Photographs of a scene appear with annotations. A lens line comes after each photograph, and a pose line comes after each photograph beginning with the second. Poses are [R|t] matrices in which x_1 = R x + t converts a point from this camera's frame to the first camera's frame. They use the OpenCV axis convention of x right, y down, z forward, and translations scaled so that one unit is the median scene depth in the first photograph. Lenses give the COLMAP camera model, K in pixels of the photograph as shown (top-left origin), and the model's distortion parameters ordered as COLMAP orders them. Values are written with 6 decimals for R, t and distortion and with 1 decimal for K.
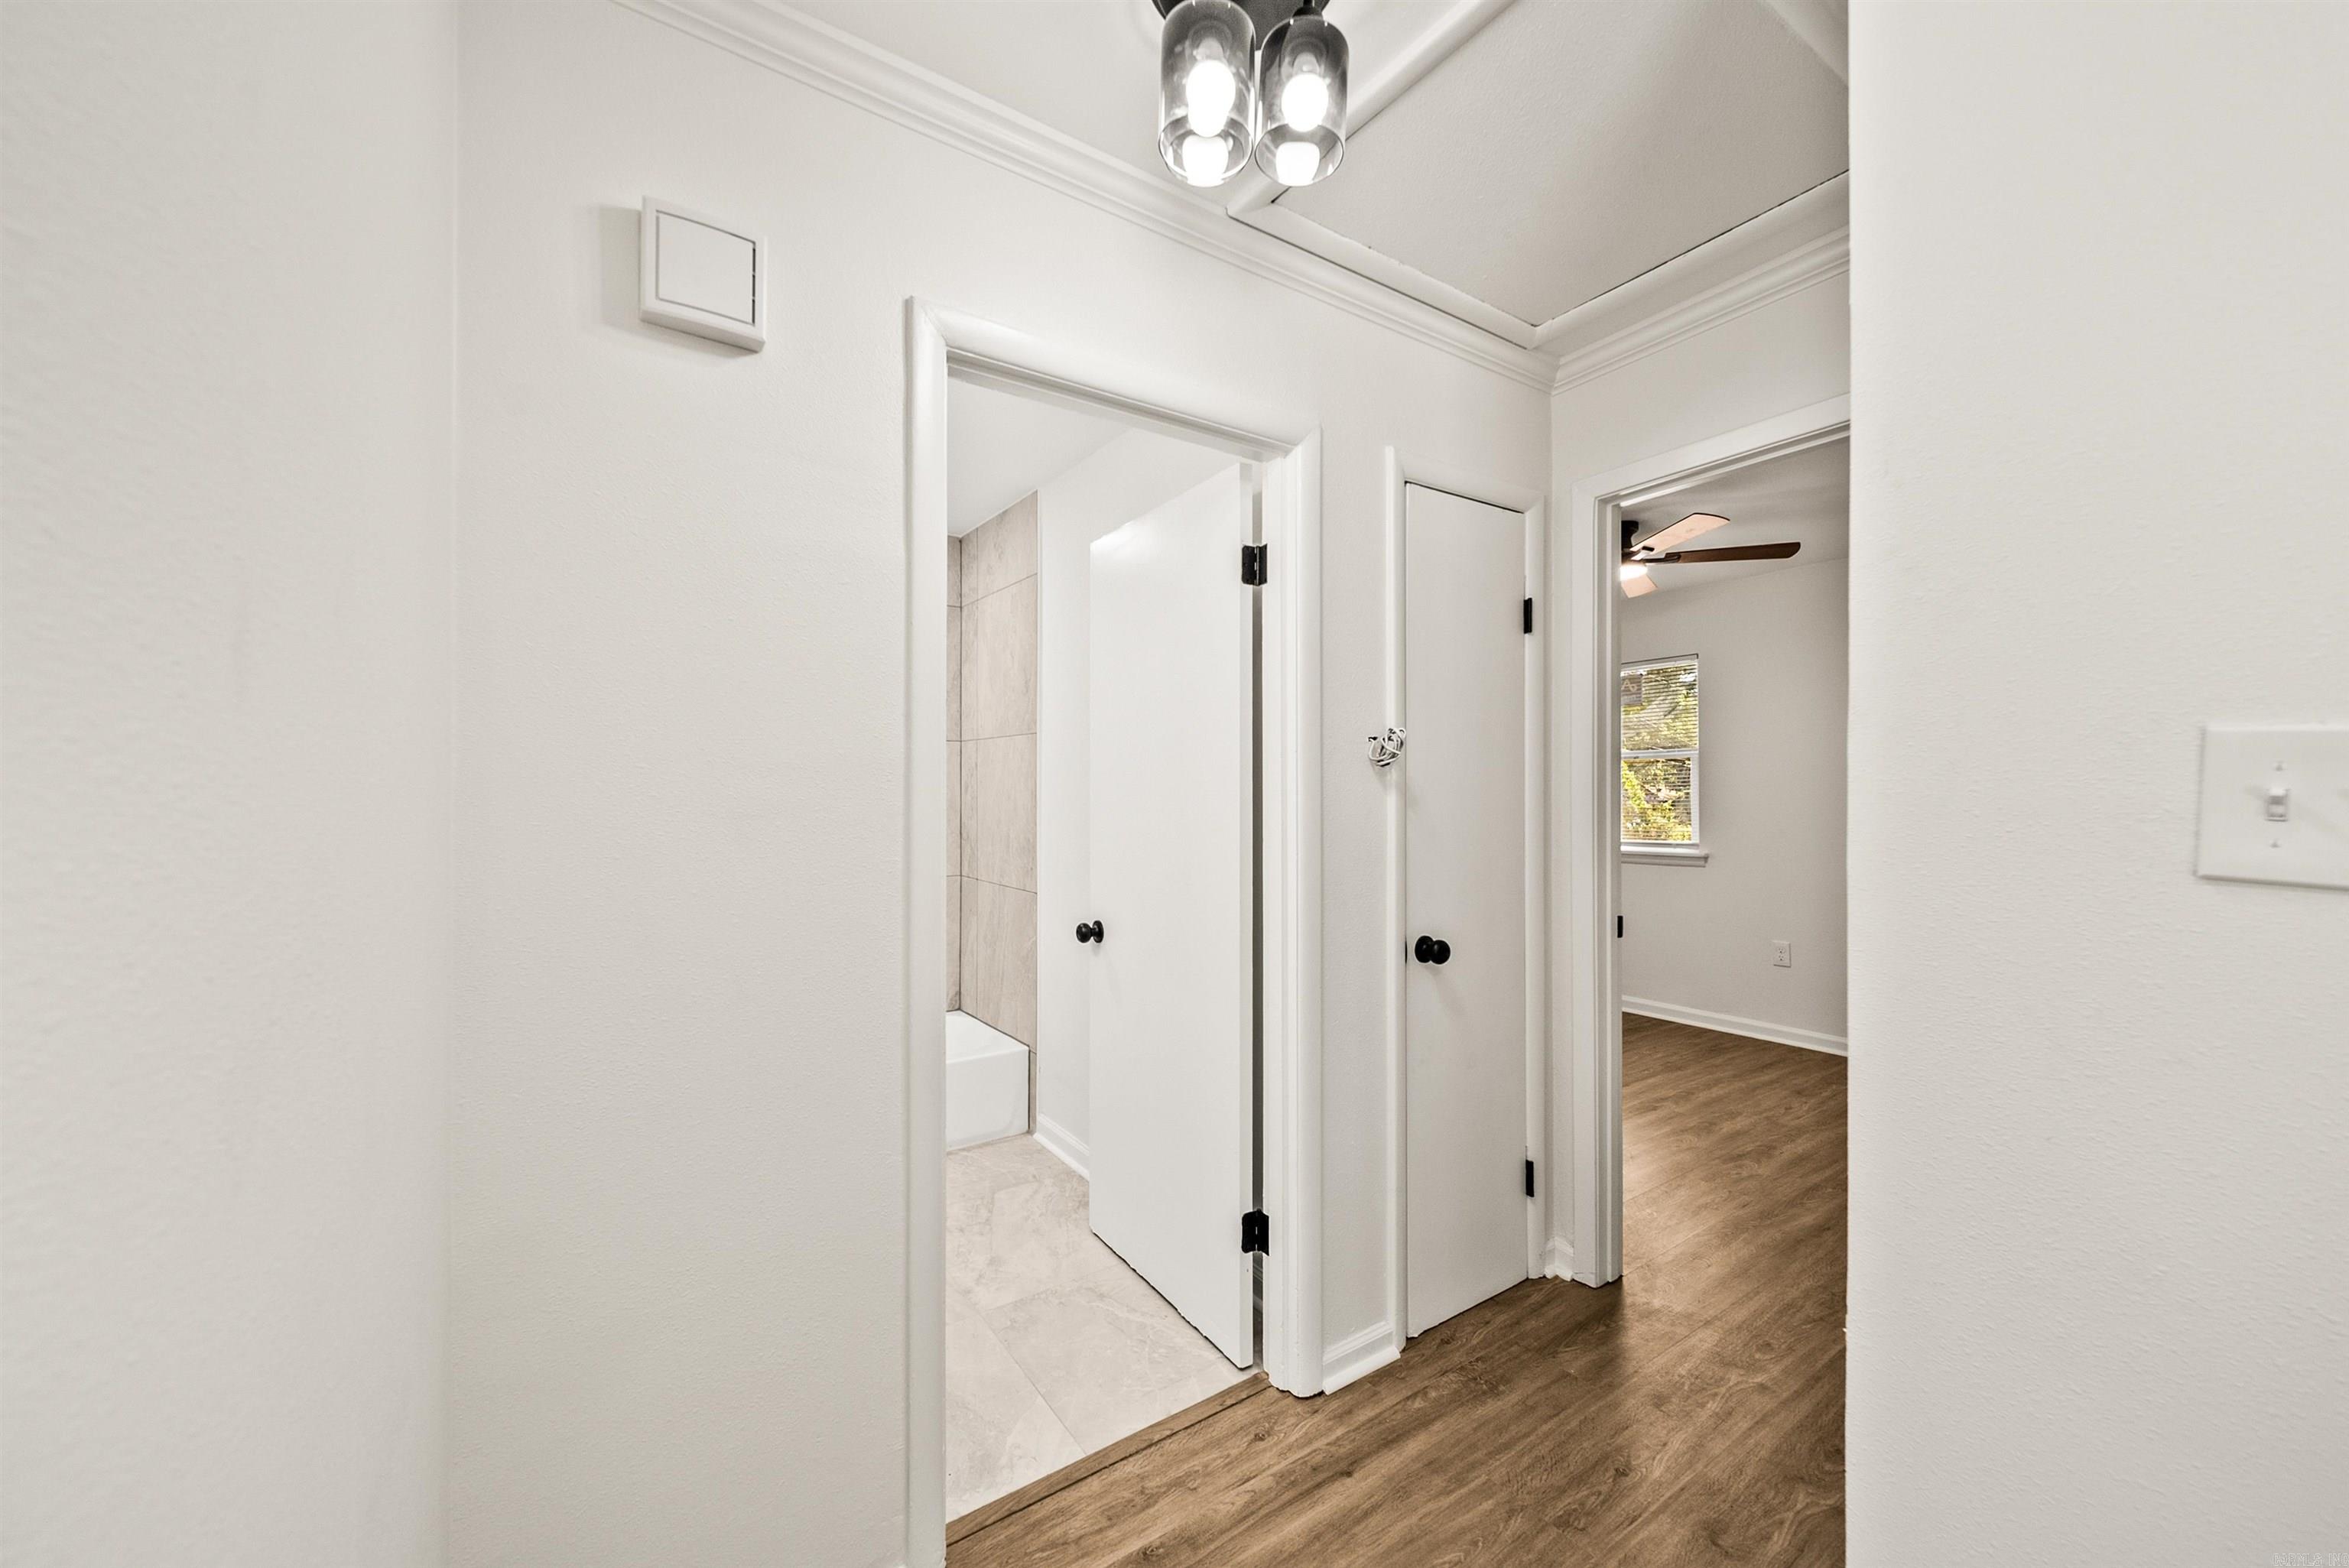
lens RADIAL K [[874.6, 0, 1174.5], [0, 874.6, 784.0], [0, 0, 1]] dist [0.001856, 0.000027]
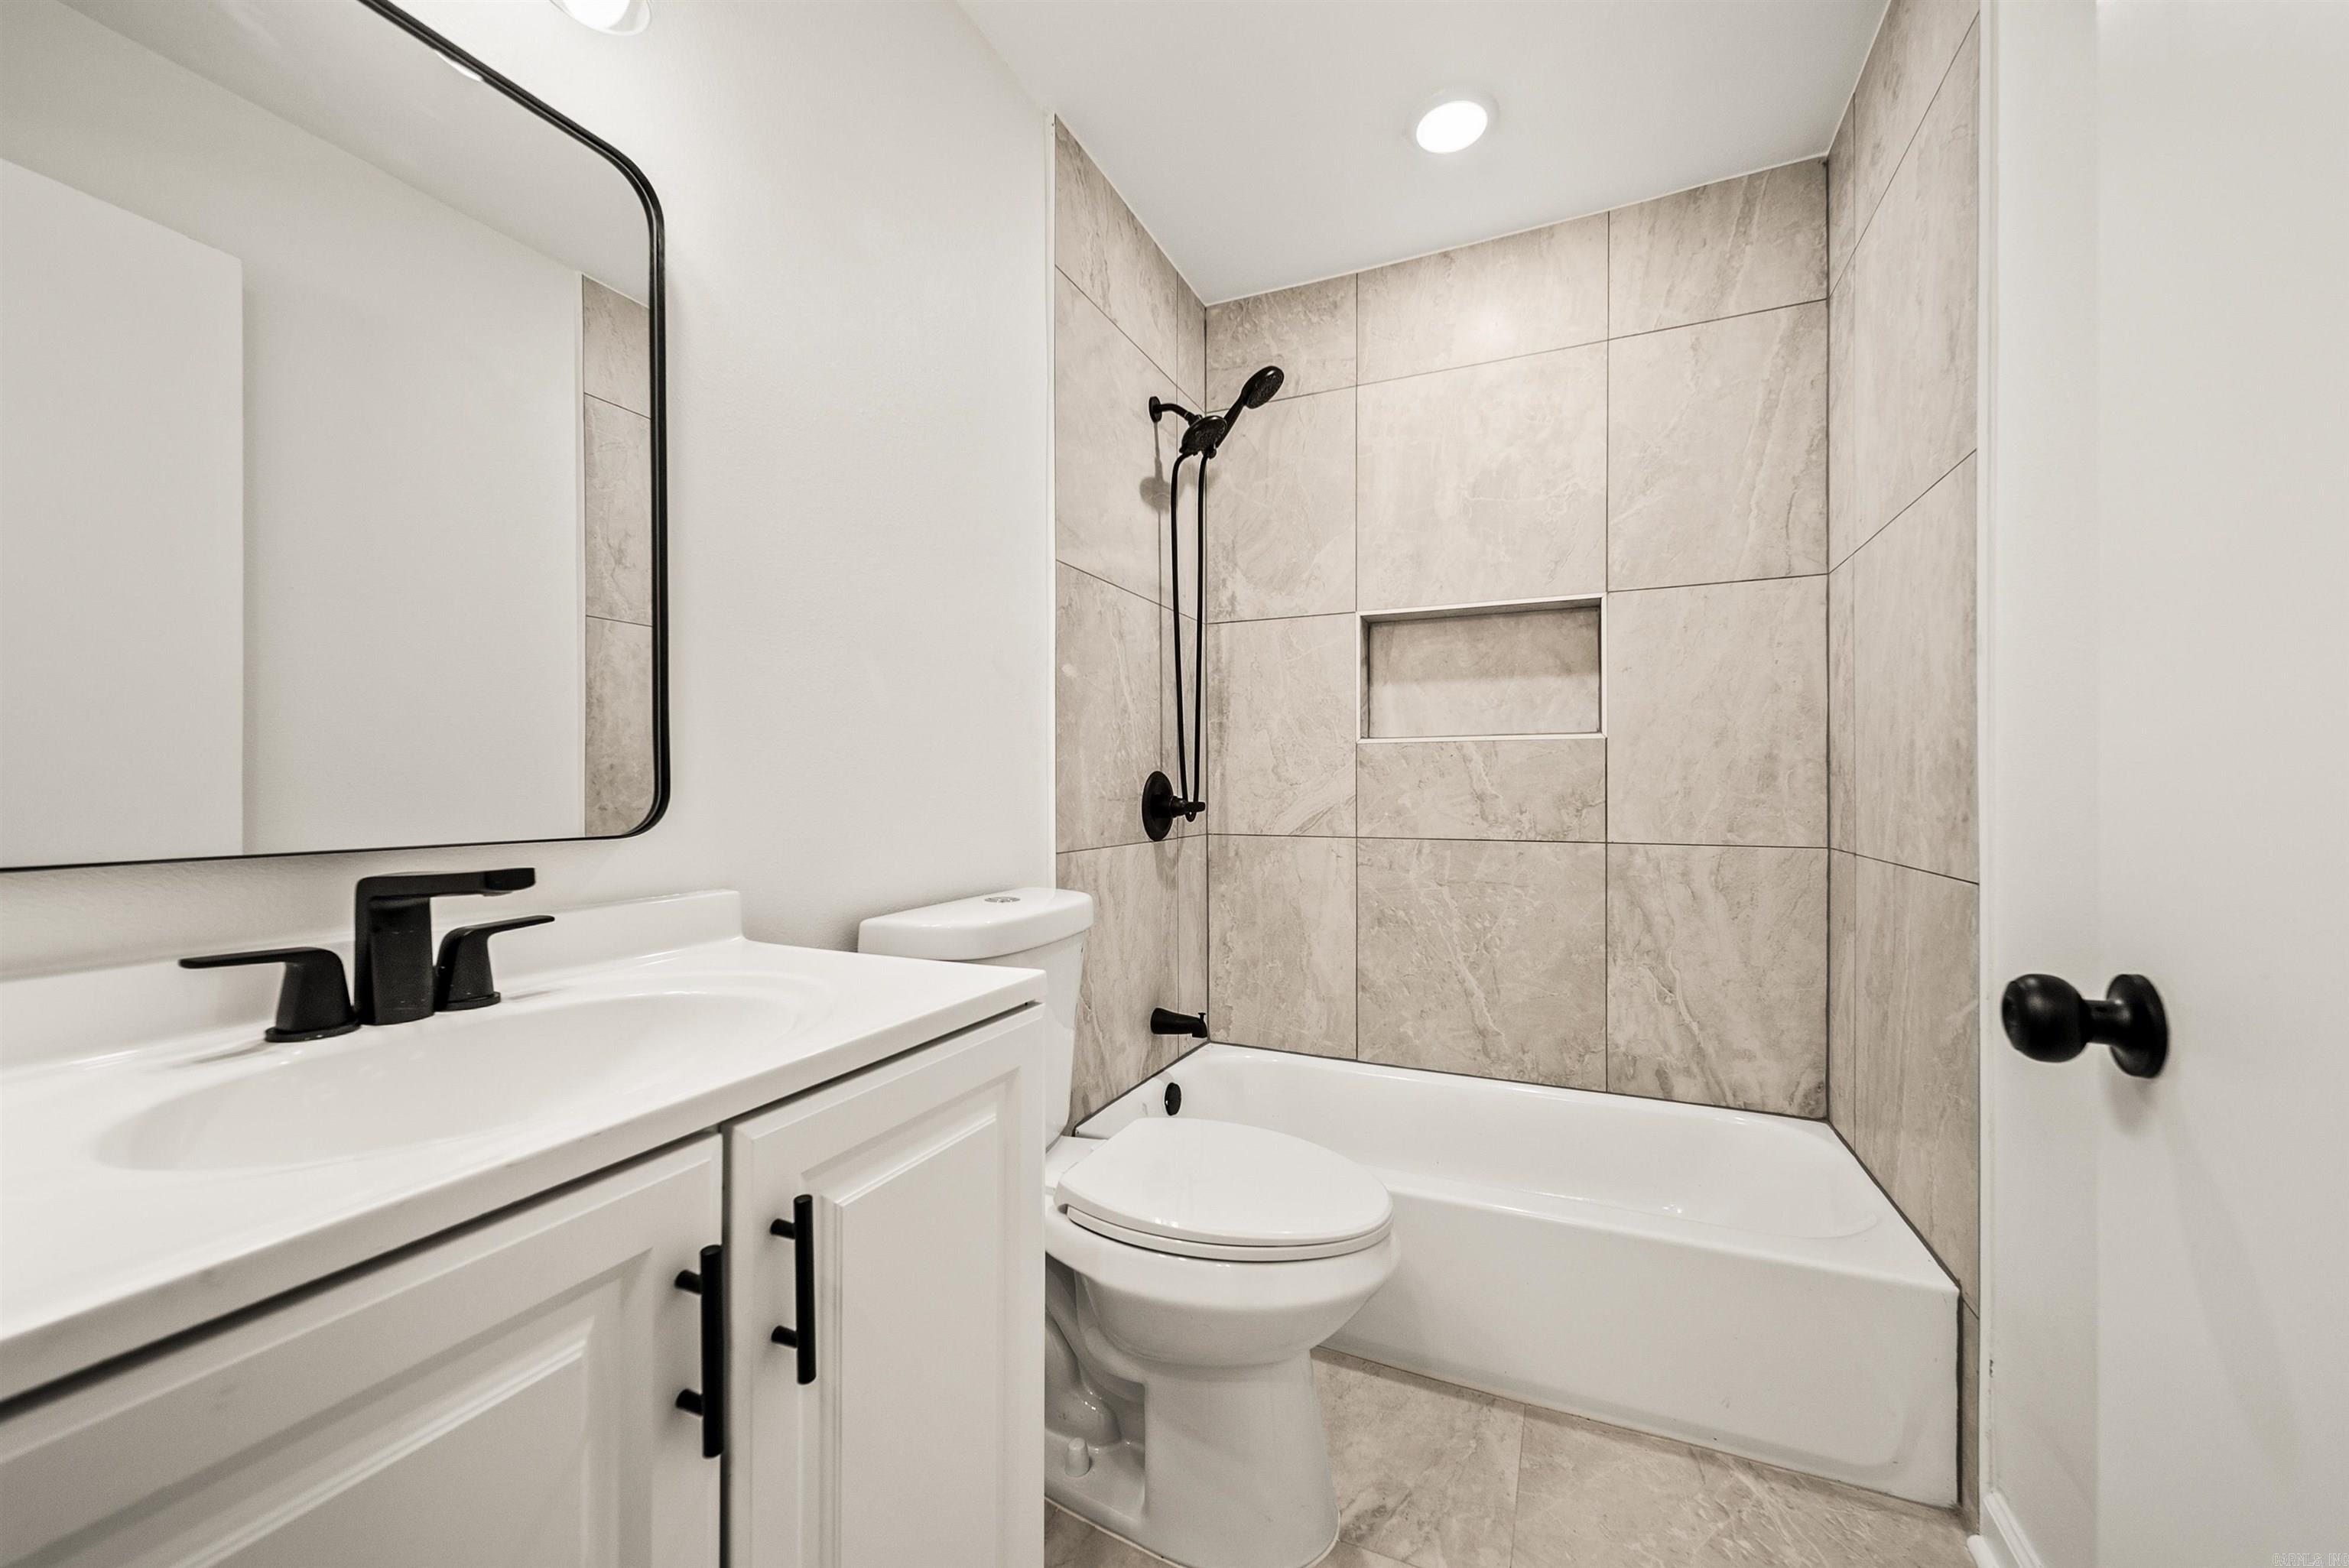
lens RADIAL K [[896.1, 0, 1176.3], [0, 896.1, 788.3], [0, 0, 1]] dist [0.008931, -0.002884]
pose [[0.541211, 0.001358, -0.840886, -0.021084], [0.005906, 0.999968, 0.005416, 0.078925], [0.840866, -0.007897, 0.541186, 0.500224]]
